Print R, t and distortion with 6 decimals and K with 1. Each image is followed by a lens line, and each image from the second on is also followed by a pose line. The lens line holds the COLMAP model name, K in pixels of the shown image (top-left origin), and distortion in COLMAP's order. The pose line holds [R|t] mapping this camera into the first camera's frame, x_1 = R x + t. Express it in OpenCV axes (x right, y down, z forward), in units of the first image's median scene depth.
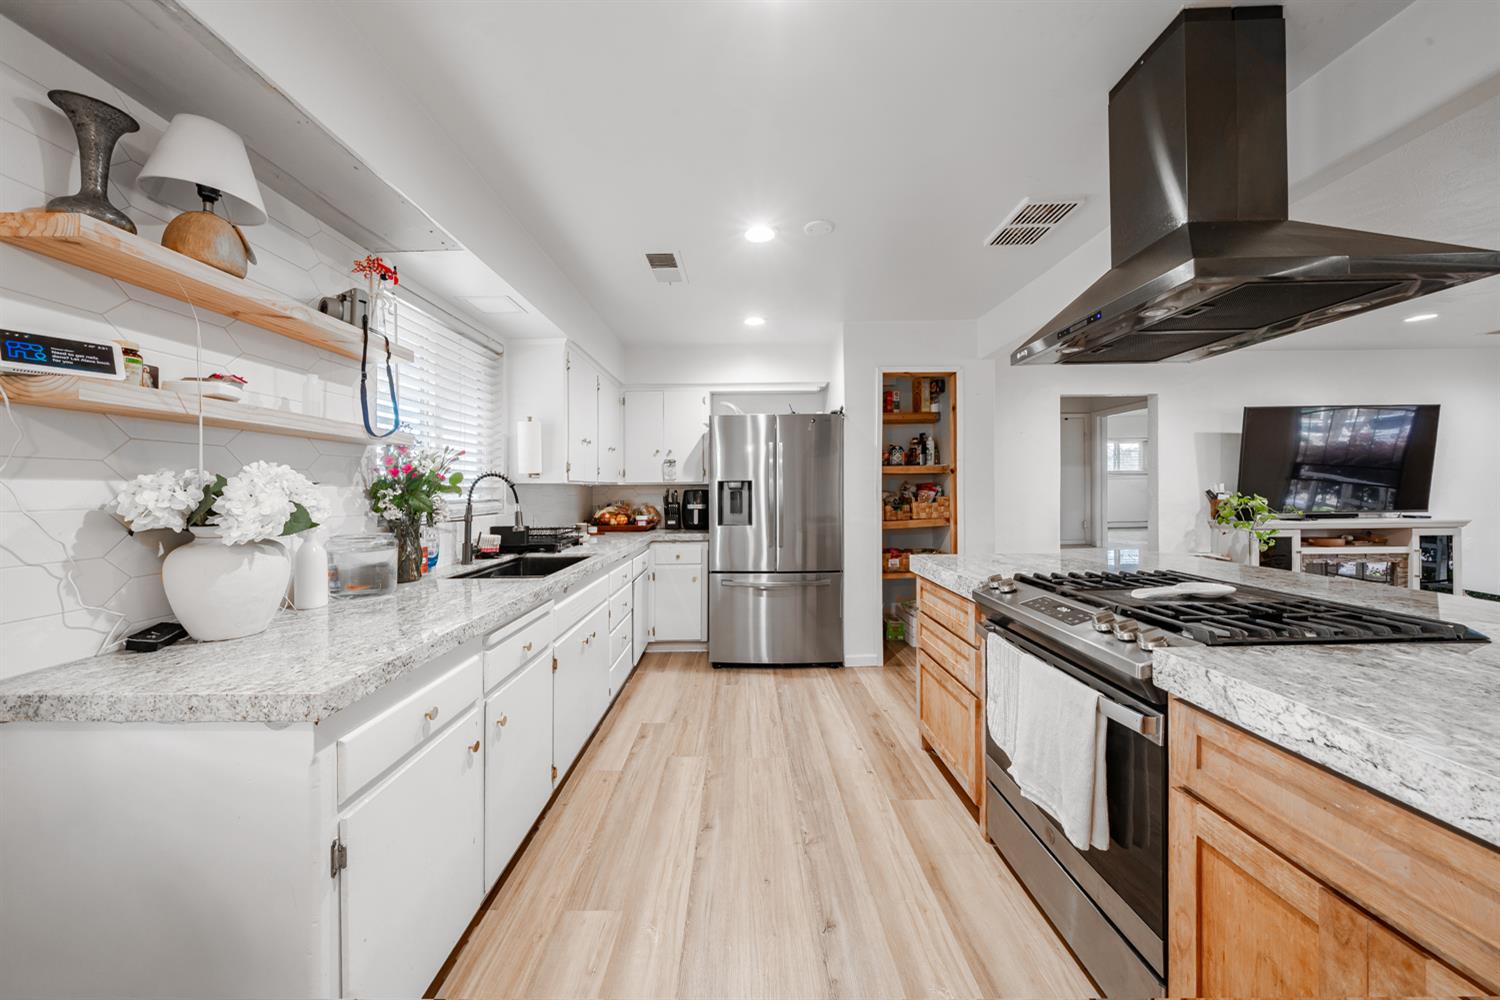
lens RADIAL K [[523.2, 0, 733.2], [0, 523.2, 499.7], [0, 0, 1]] dist [-0.006648, 0.000145]
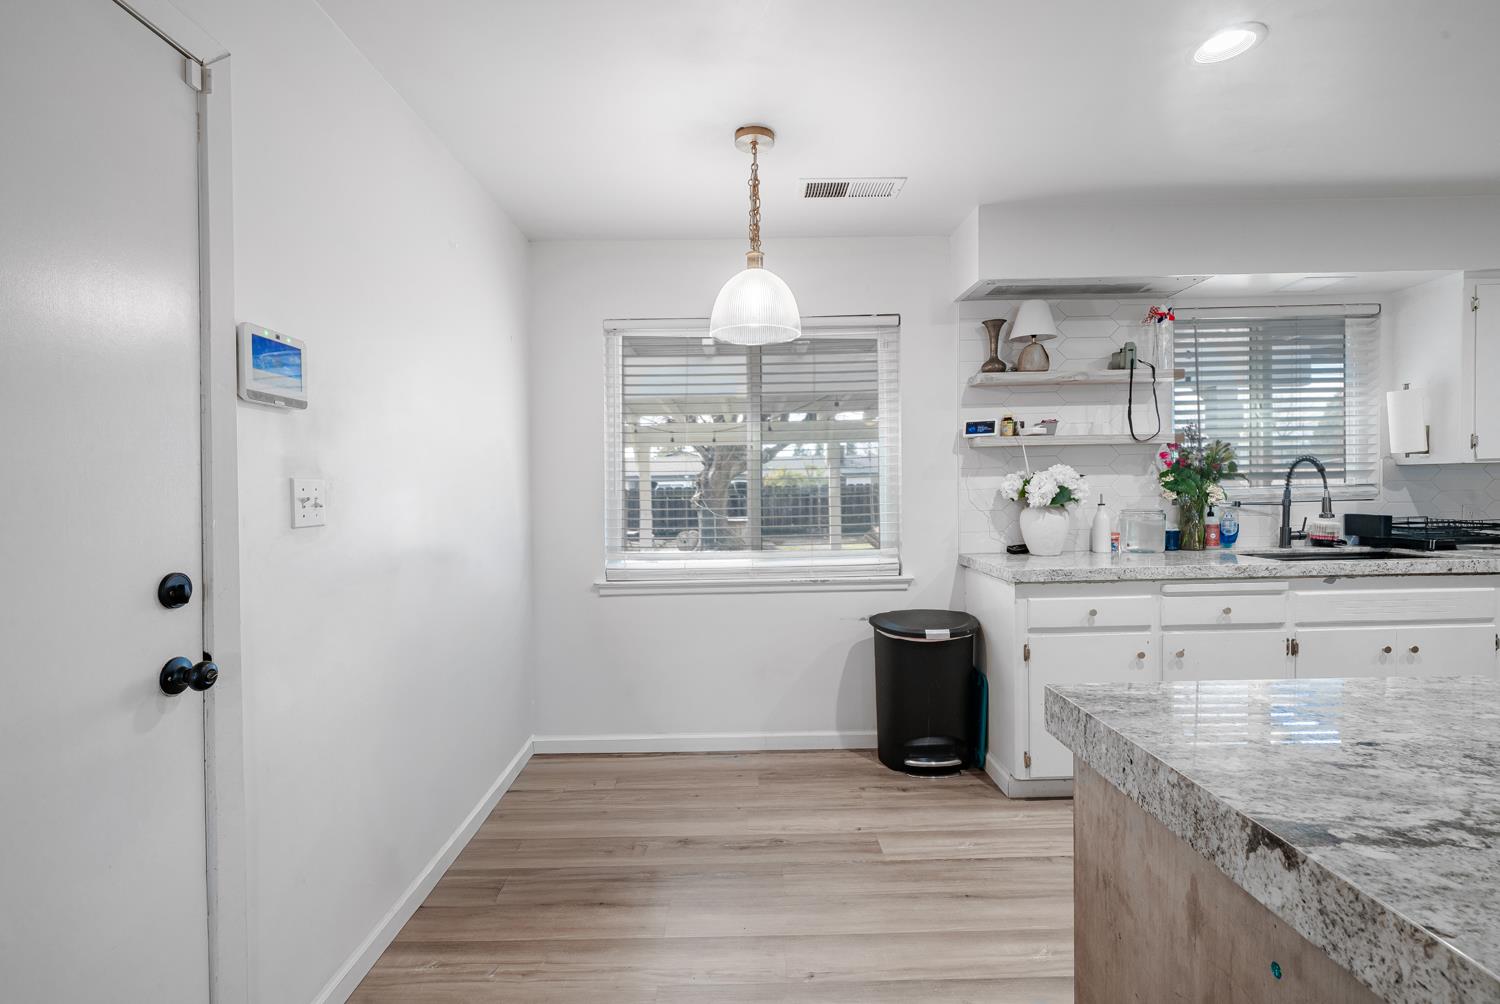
lens RADIAL K [[668.1, 0, 744.7], [0, 668.1, 494.5], [0, 0, 1]] dist [0.000097, 0.000173]
pose [[0.025186, 0.022598, -0.999427, 0.694497], [0.002236, 0.999741, 0.022661, -0.011157], [0.999680, -0.002805, 0.025129, -0.081233]]
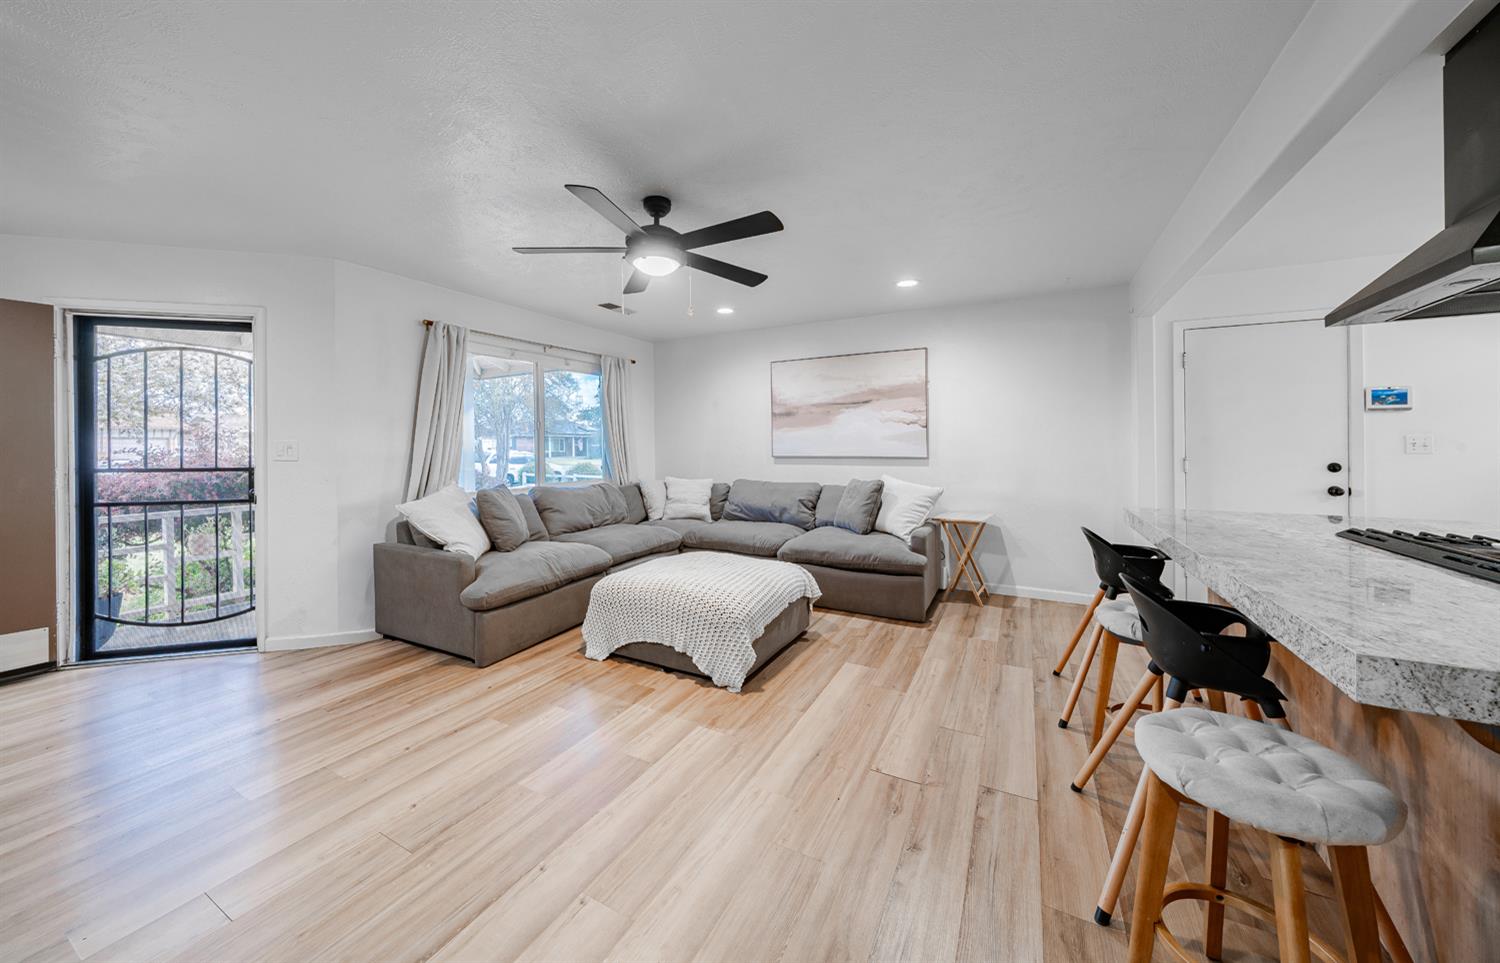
lens RADIAL K [[536.9, 0, 706.8], [0, 536.9, 438.5], [0, 0, 1]] dist [-0.002437, -0.000457]
pose [[-0.878655, 0.022154, 0.476944, 0.954397], [0.023194, 0.999724, -0.003707, -0.038584], [-0.476894, 0.007805, -0.878926, 1.406614]]
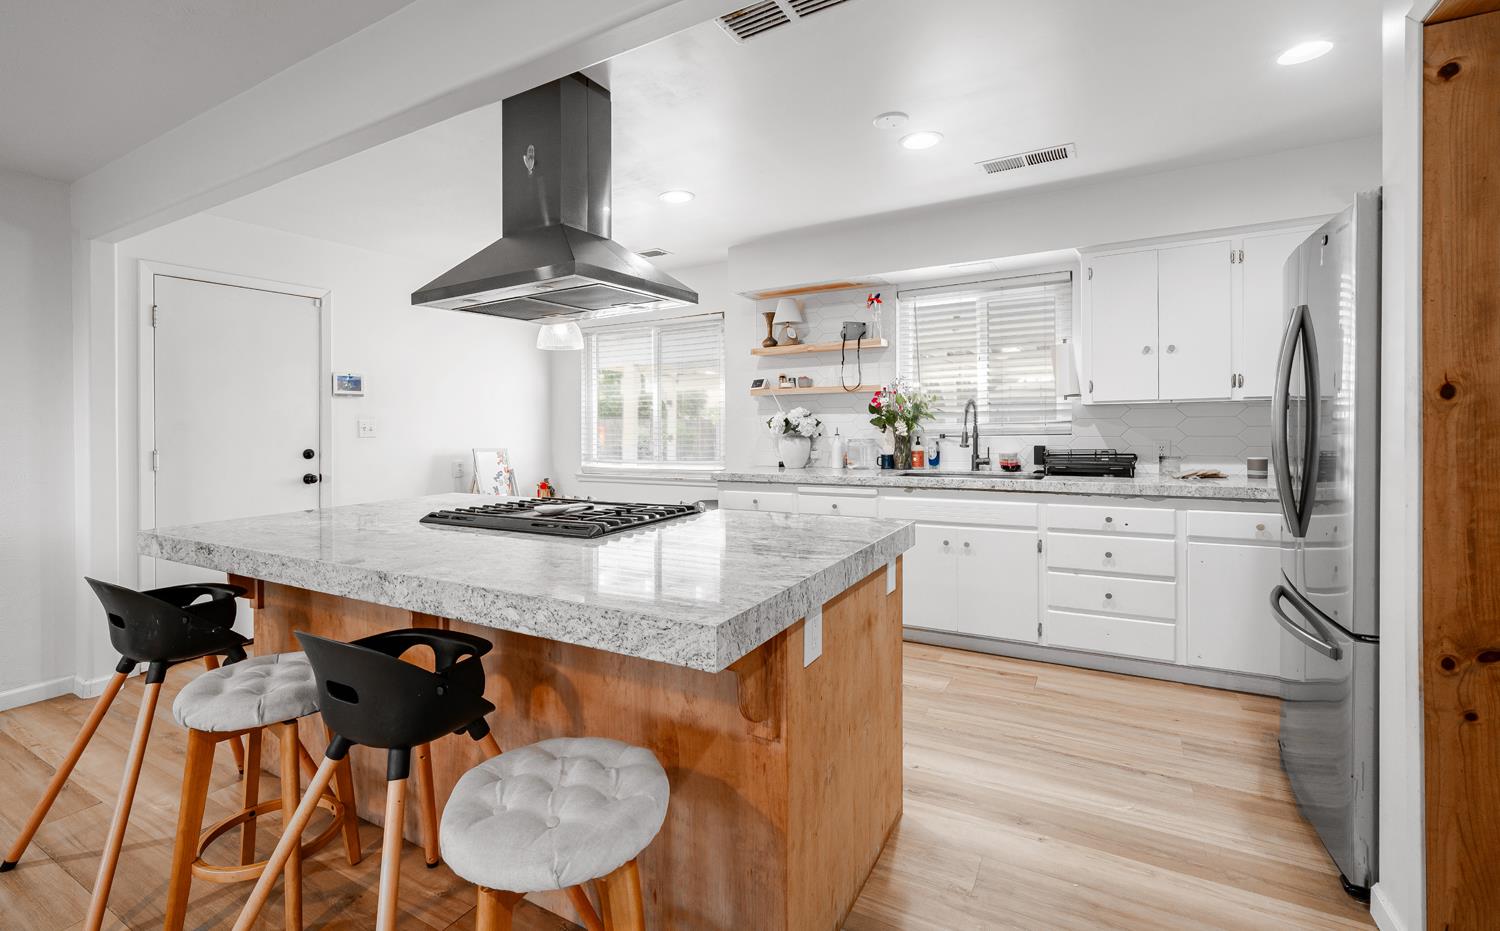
lens RADIAL K [[659.4, 0, 747.1], [0, 659.4, 415.3], [0, 0, 1]] dist [0.010606, -0.000275]
pose [[-0.469083, 0.015007, -0.883027, 1.113458], [0.008212, 0.999887, 0.012630, -0.037671], [0.883116, -0.001327, -0.469153, 1.158642]]
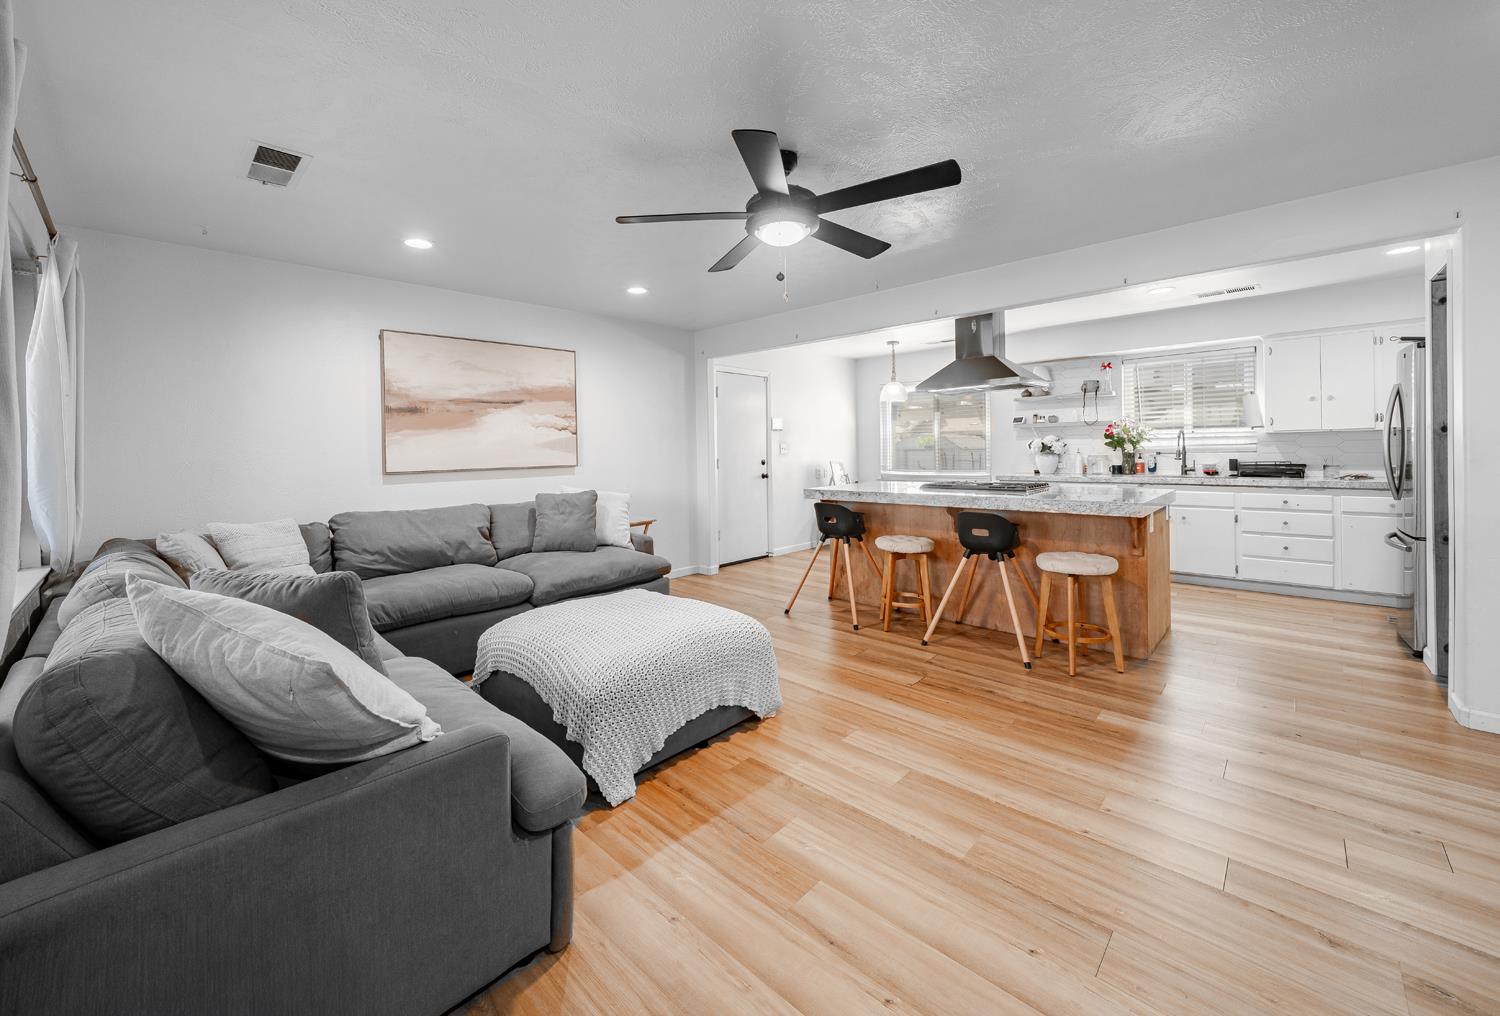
lens RADIAL K [[601.4, 0, 730.5], [0, 601.4, 435.2], [0, 0, 1]] dist [0.000217, -0.000324]
pose [[-0.671114, 0.009803, -0.741289, 2.217283], [0.014332, 0.999897, 0.000247, -0.054305], [0.741216, -0.010458, -0.671186, 1.153177]]
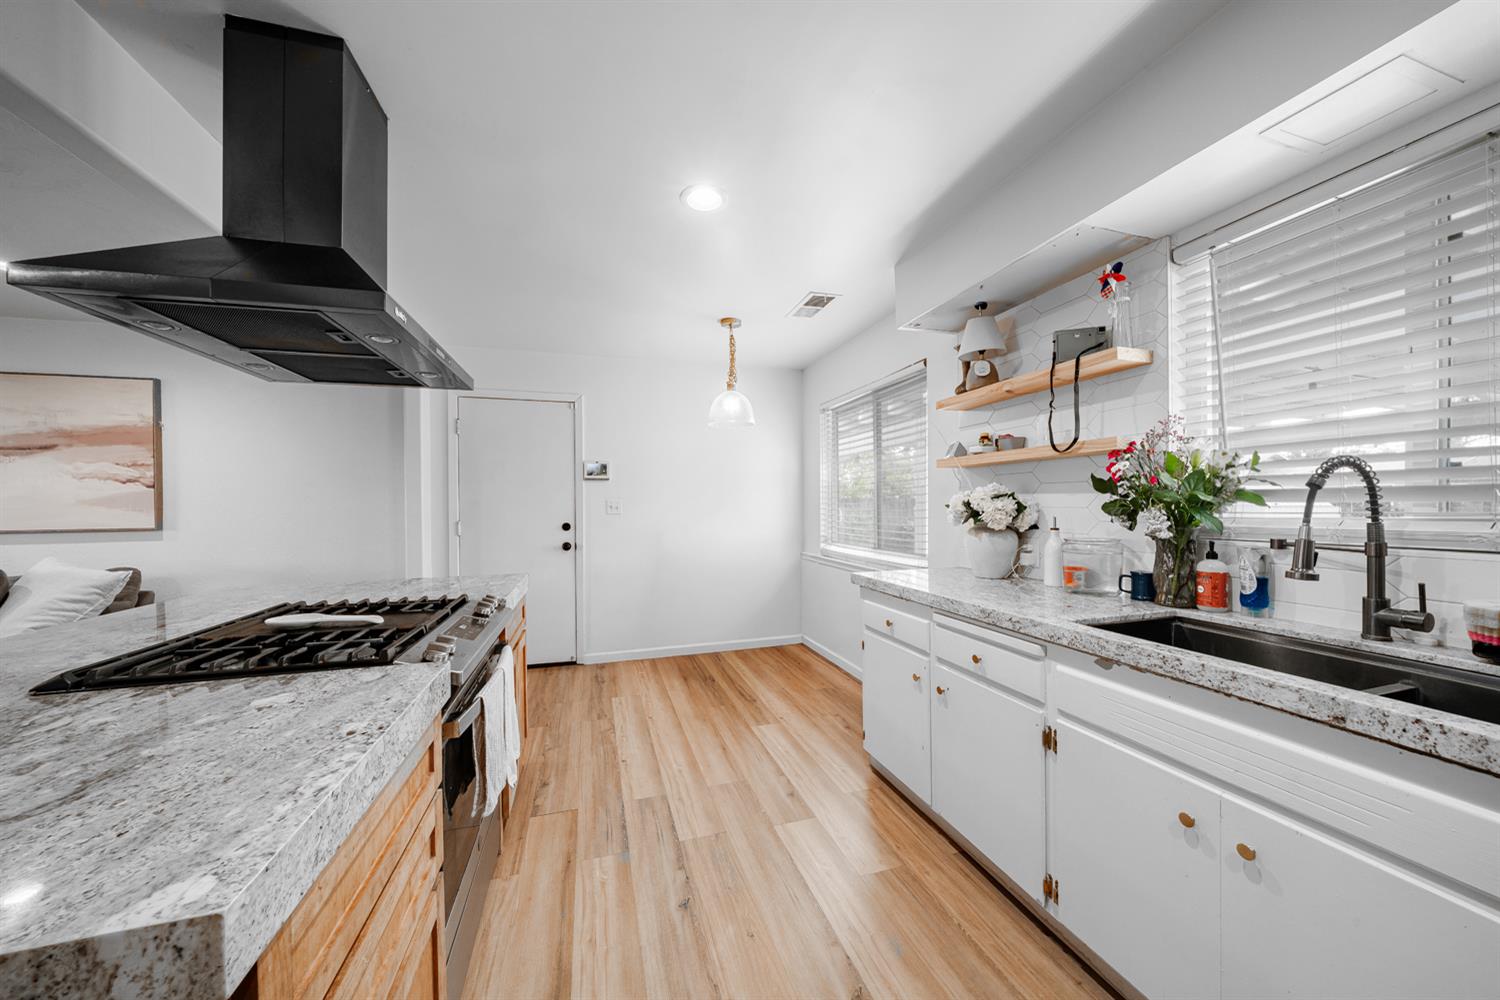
lens RADIAL K [[523.2, 0, 758.8], [0, 523.2, 497.7], [0, 0, 1]] dist [-0.006648, 0.000145]
pose [[-0.946590, 0.020286, -0.321800, 0.196855], [0.017723, 0.999784, 0.010895, -0.027987], [0.321952, 0.004610, -0.946745, 1.168775]]
